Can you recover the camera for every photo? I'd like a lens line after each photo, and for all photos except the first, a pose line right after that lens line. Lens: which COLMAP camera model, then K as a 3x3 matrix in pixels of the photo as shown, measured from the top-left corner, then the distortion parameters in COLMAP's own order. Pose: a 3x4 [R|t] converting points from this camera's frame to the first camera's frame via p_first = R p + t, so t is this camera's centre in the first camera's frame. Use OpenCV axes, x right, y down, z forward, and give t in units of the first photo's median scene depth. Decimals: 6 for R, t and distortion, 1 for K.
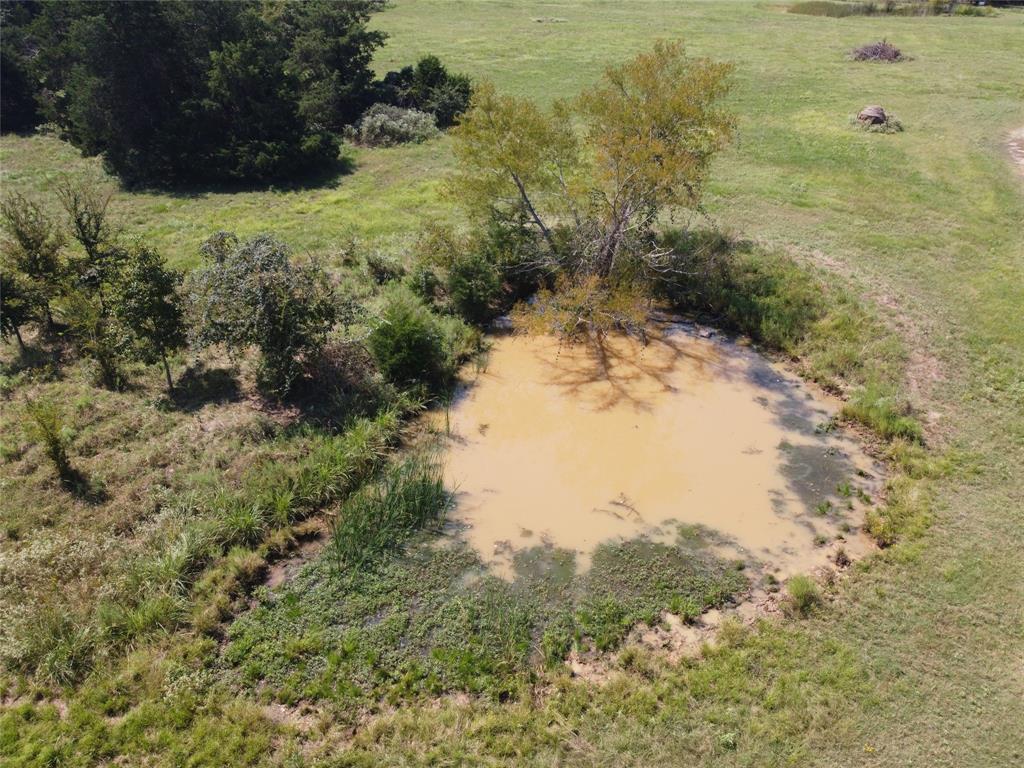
lens RADIAL K [[773.0, 0, 512.0], [0, 773.0, 384.0], [0, 0, 1]] dist [-0.008715, -0.004392]
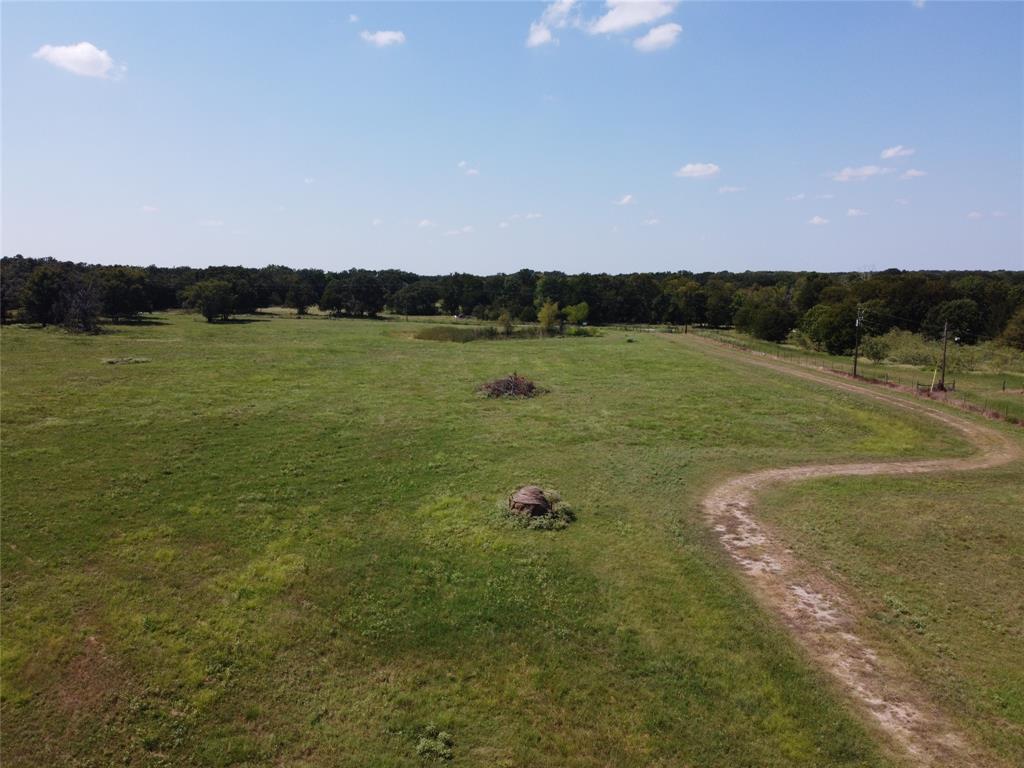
lens RADIAL K [[773.0, 0, 512.0], [0, 773.0, 384.0], [0, 0, 1]] dist [-0.008715, -0.004392]
pose [[0.910810, -0.053468, 0.409348, 0.117784], [0.201433, 0.923087, -0.327620, -0.147029], [-0.360347, 0.380856, 0.851527, 0.252083]]
